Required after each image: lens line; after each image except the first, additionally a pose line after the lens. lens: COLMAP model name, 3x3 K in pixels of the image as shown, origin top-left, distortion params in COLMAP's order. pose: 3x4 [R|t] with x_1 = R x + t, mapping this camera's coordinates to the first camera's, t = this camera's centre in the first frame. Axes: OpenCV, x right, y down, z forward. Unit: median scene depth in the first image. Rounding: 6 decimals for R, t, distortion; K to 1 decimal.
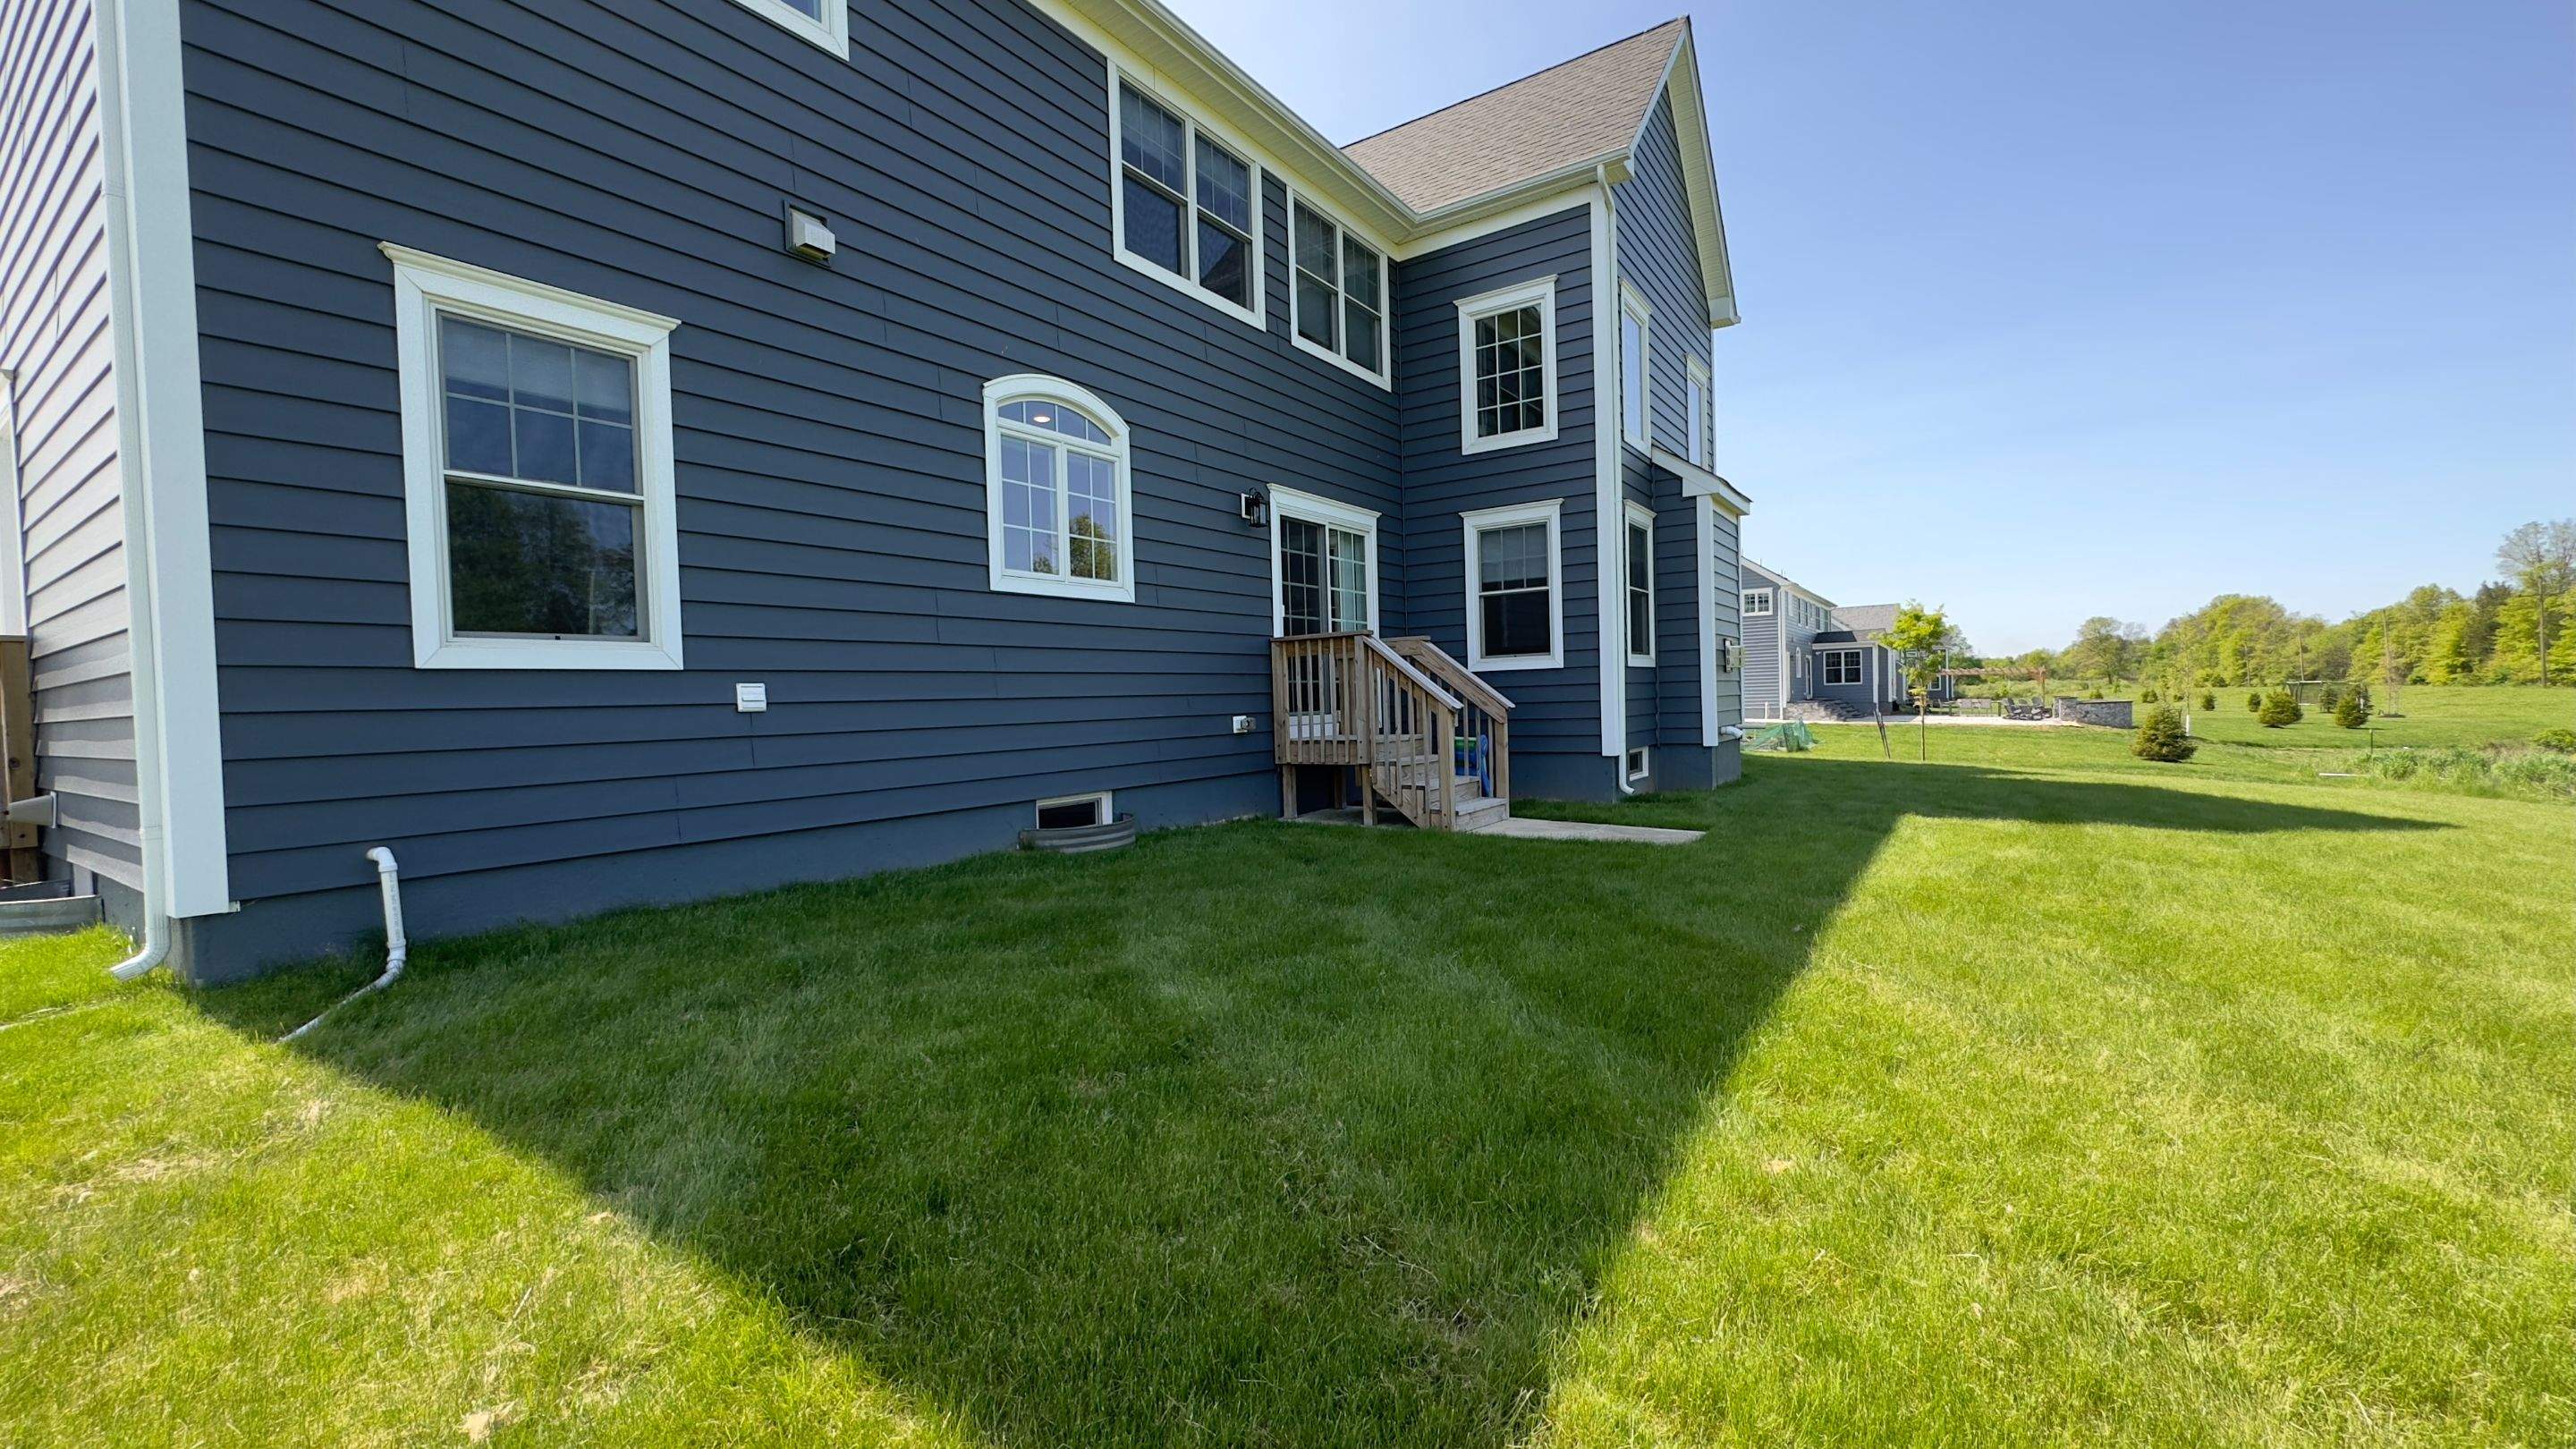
lens RADIAL K [[1033.1, 0, 1284.1], [0, 1033.1, 723.4], [0, 0, 1]] dist [-0.000713, 0.000061]
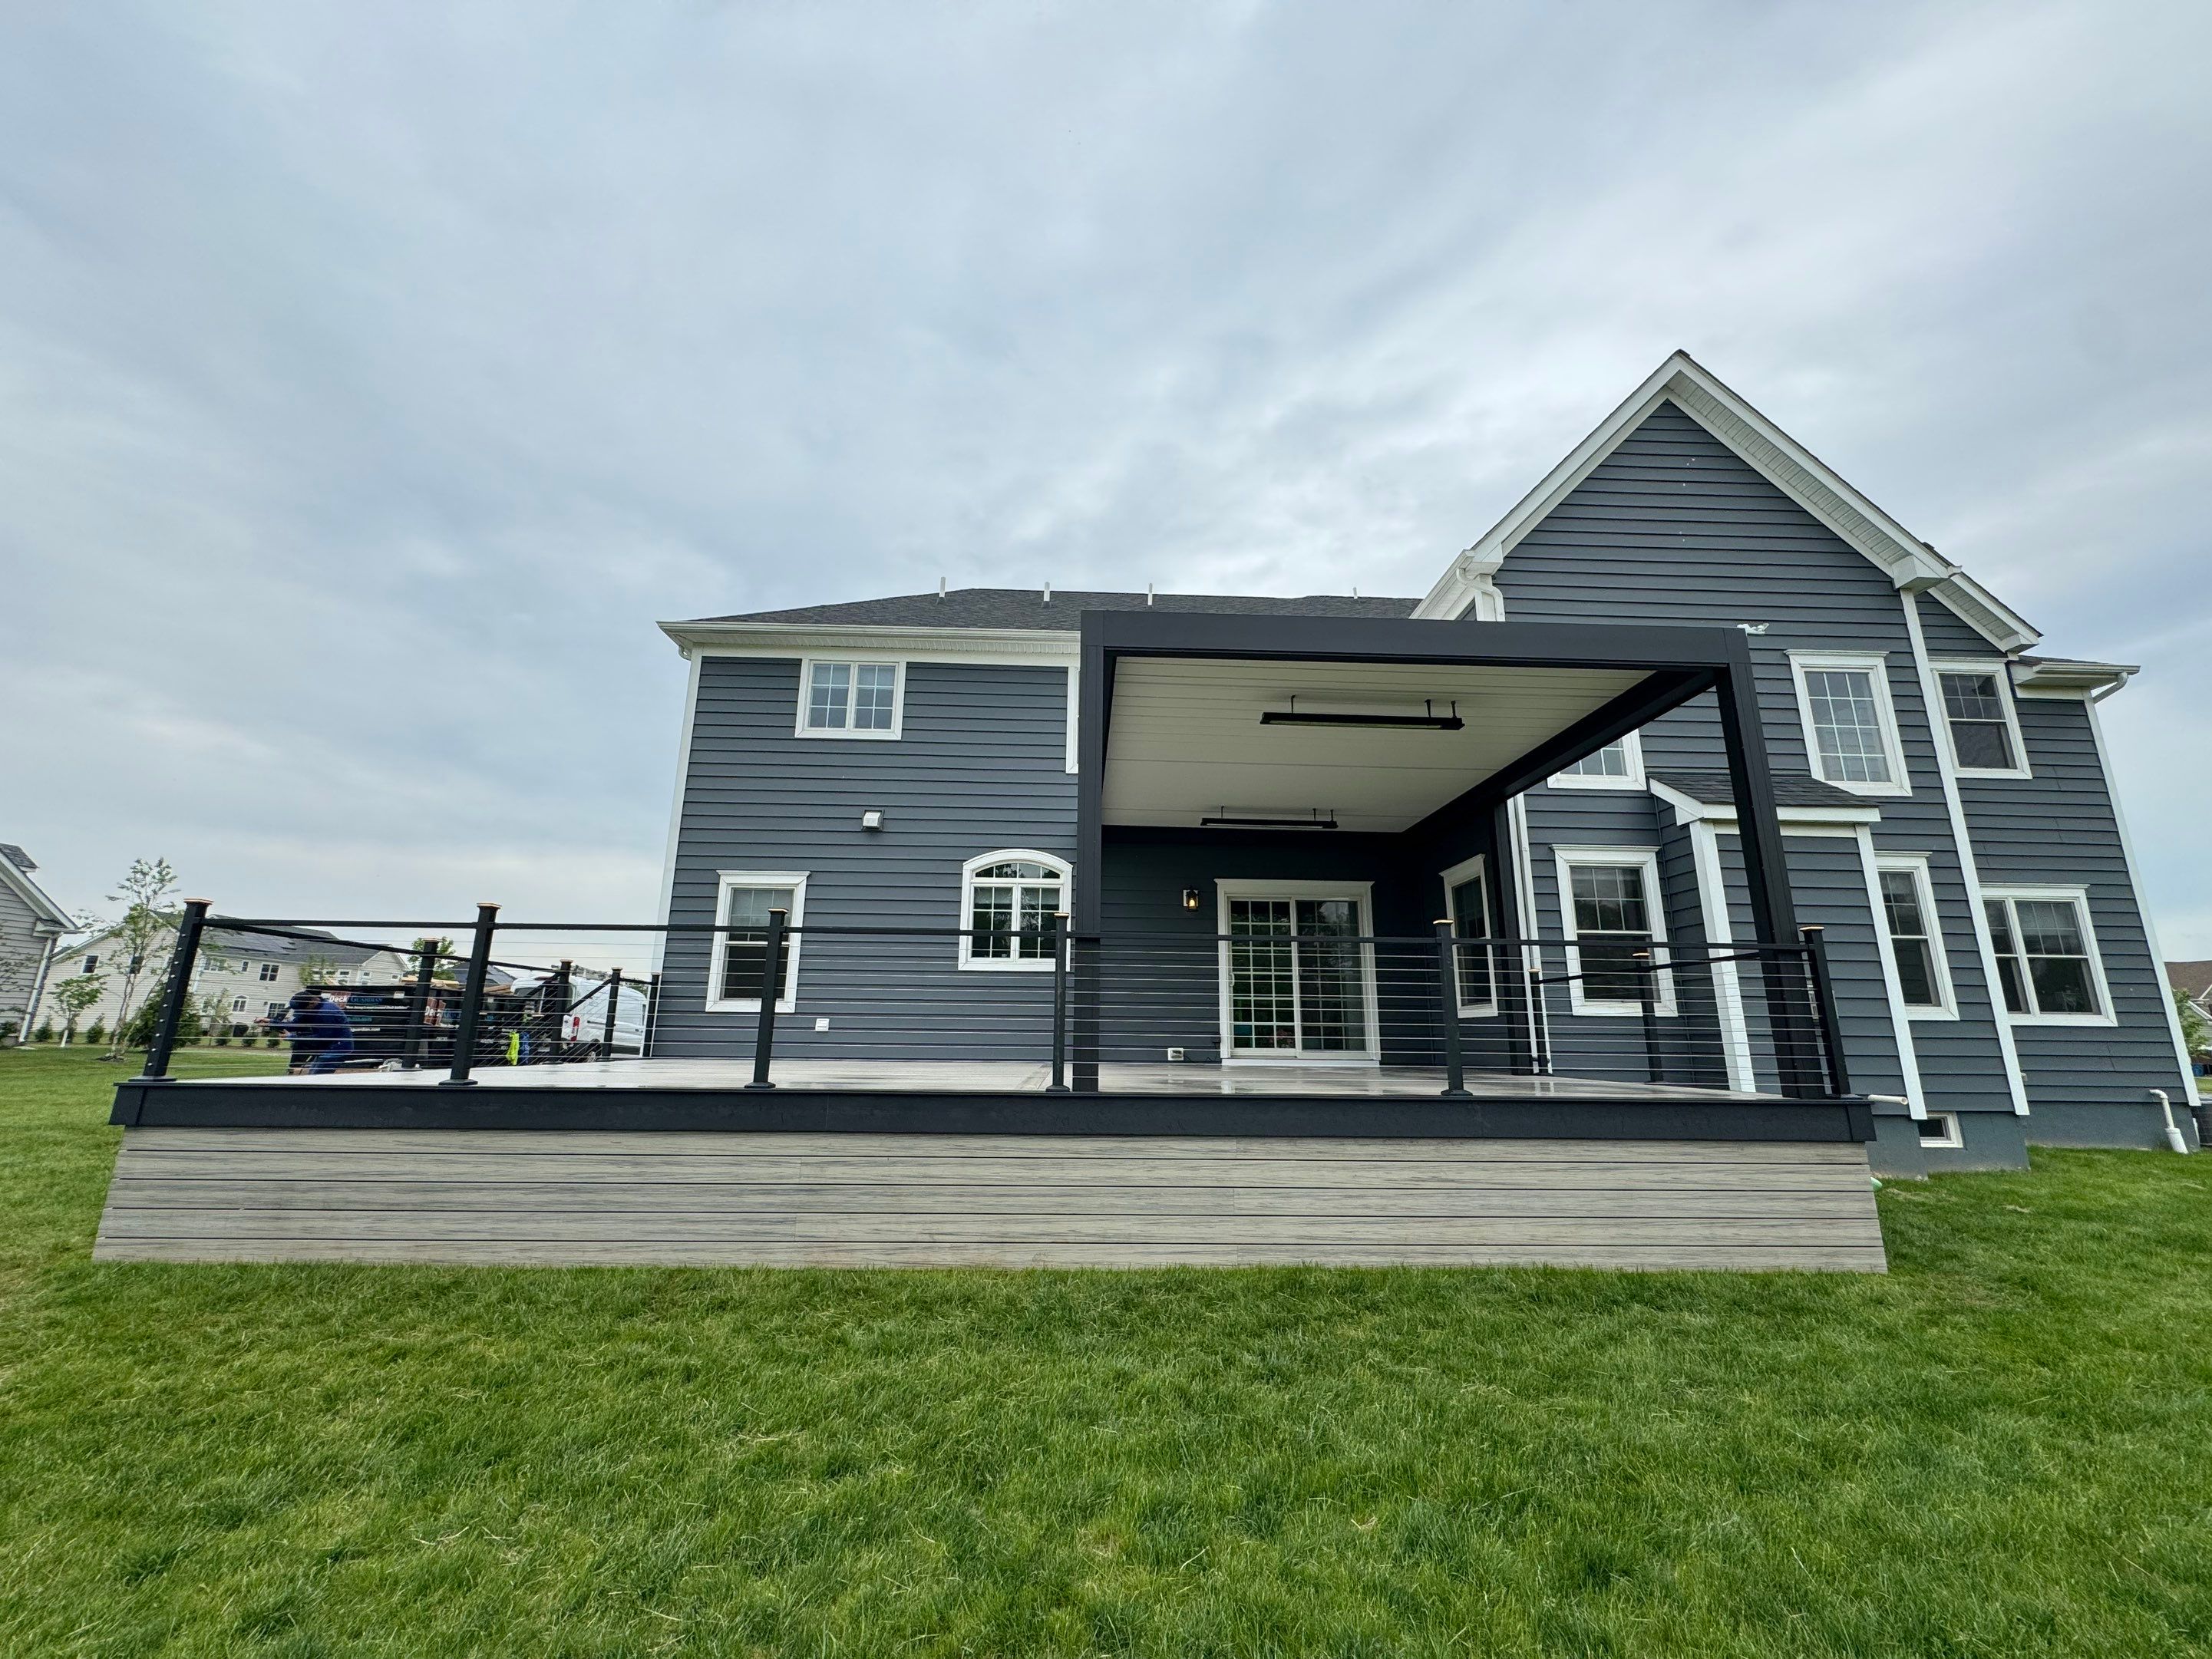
lens RADIAL K [[883.8, 0, 1106.0], [0, 883.8, 829.5], [0, 0, 1]] dist [-0.000625, 0.000017]
pose [[0.594044, -0.151145, -0.790105, 0.774086], [-0.046498, 0.974096, -0.221301, -0.022084], [0.803087, 0.168201, 0.571629, 0.161764]]
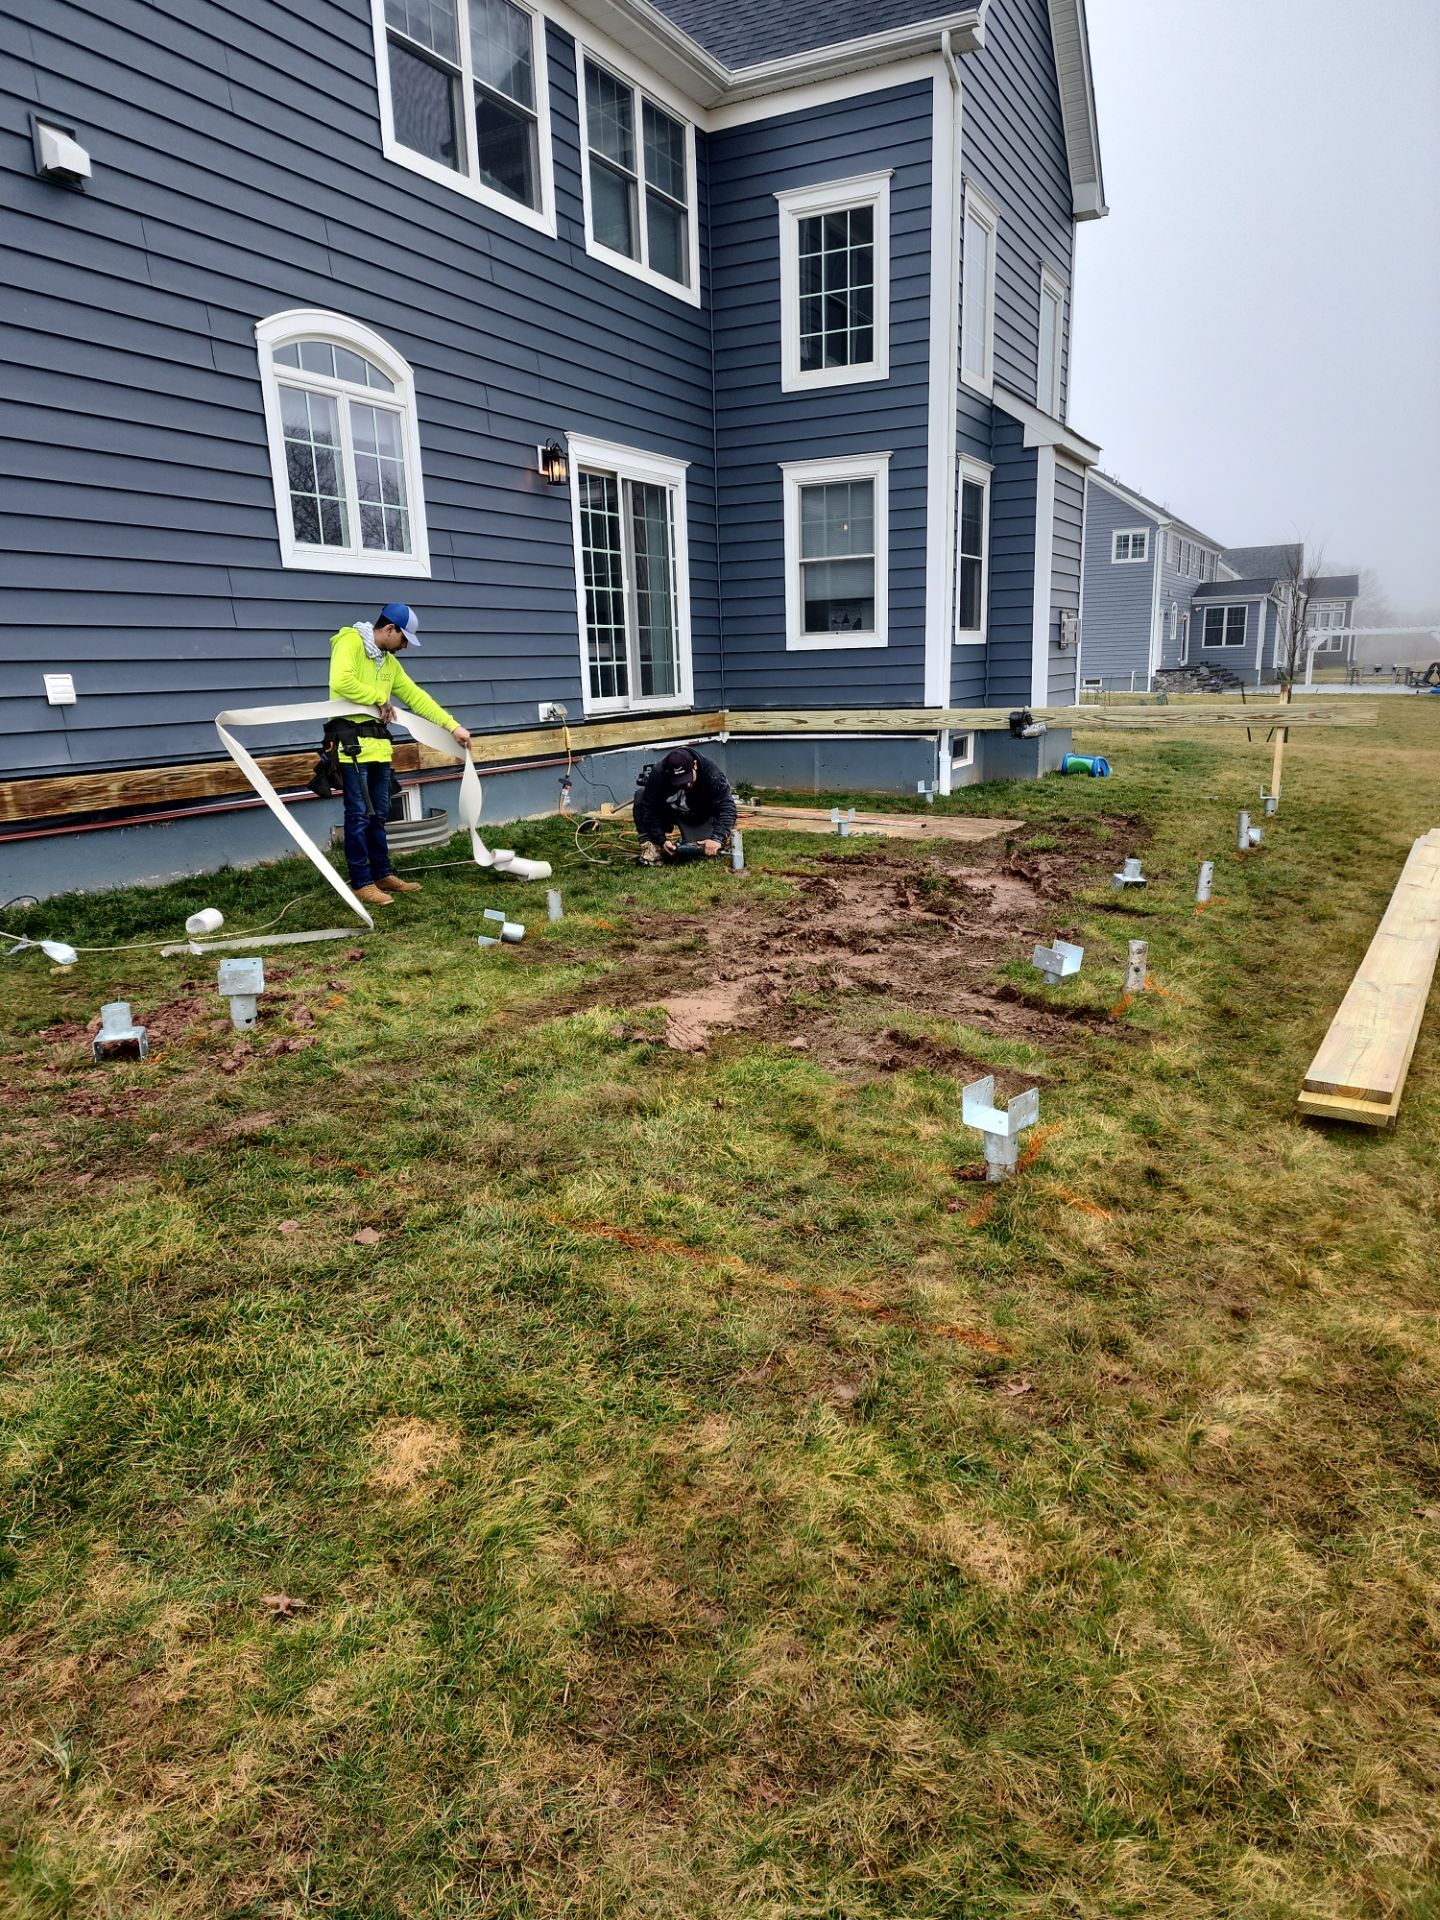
lens RADIAL K [[1282.7, 0, 731.0], [0, 1282.7, 967.6], [0, 0, 1]] dist [0.077957, -0.062534]
pose [[0.990875, -0.030660, 0.131253, -0.031988], [0.002993, 0.978551, 0.205984, -0.010661], [-0.134753, -0.203712, 0.969713, -0.171794]]
